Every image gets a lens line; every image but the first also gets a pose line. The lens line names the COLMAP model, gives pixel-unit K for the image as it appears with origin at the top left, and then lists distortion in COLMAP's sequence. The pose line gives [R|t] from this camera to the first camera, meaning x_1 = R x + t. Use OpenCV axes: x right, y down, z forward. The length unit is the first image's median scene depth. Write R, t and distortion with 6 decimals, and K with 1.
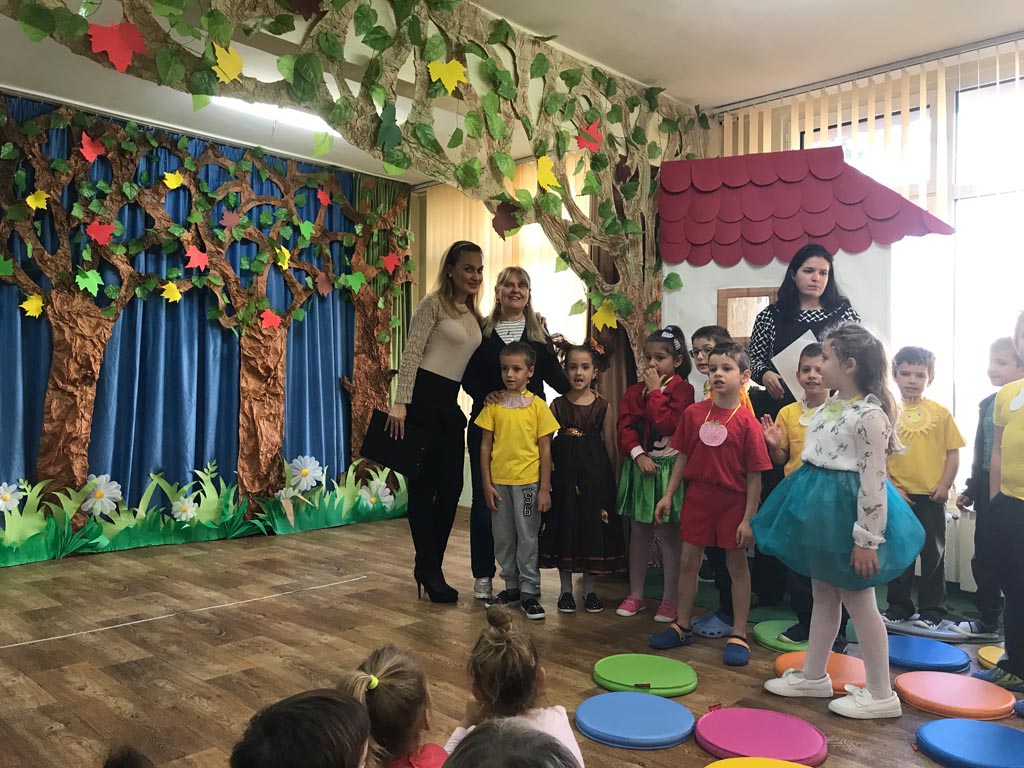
lens RADIAL K [[842.6, 0, 506.6], [0, 842.6, 374.6], [0, 0, 1]] dist [0.022976, -0.015738]
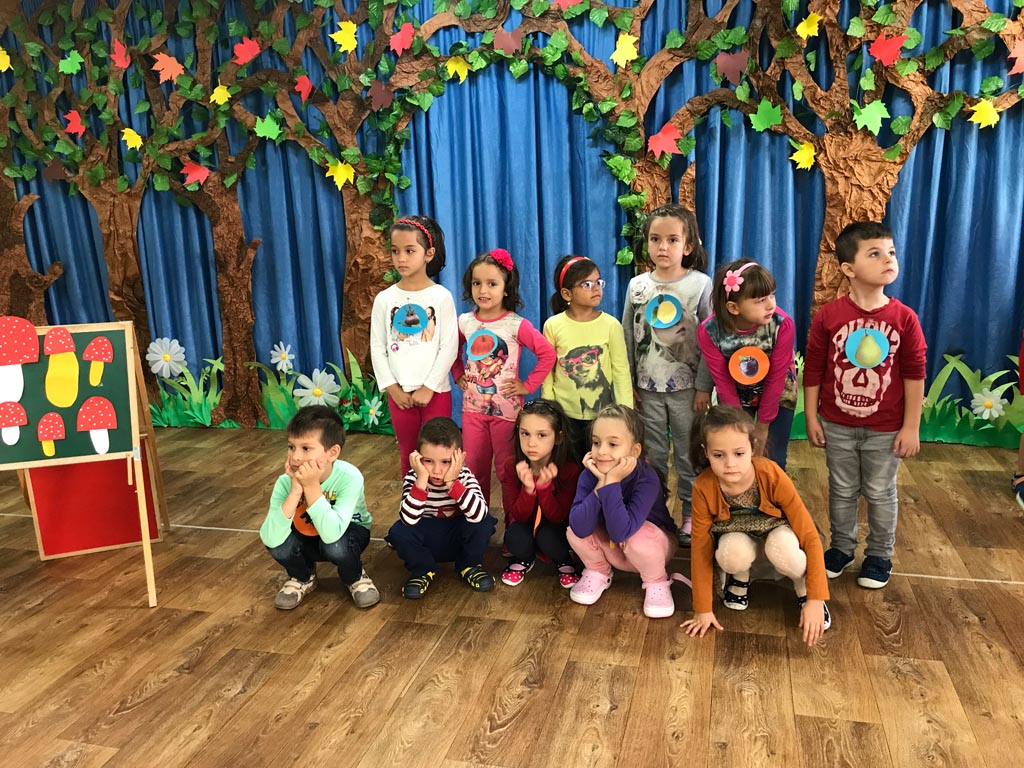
lens RADIAL K [[842.6, 0, 511.4], [0, 842.6, 367.9], [0, 0, 1]] dist [0.022976, -0.015738]
pose [[0.495420, 0.139745, -0.857339, 0.064422], [0.061063, 0.978930, 0.194850, -0.054191], [0.866505, -0.148885, 0.476448, 0.286101]]
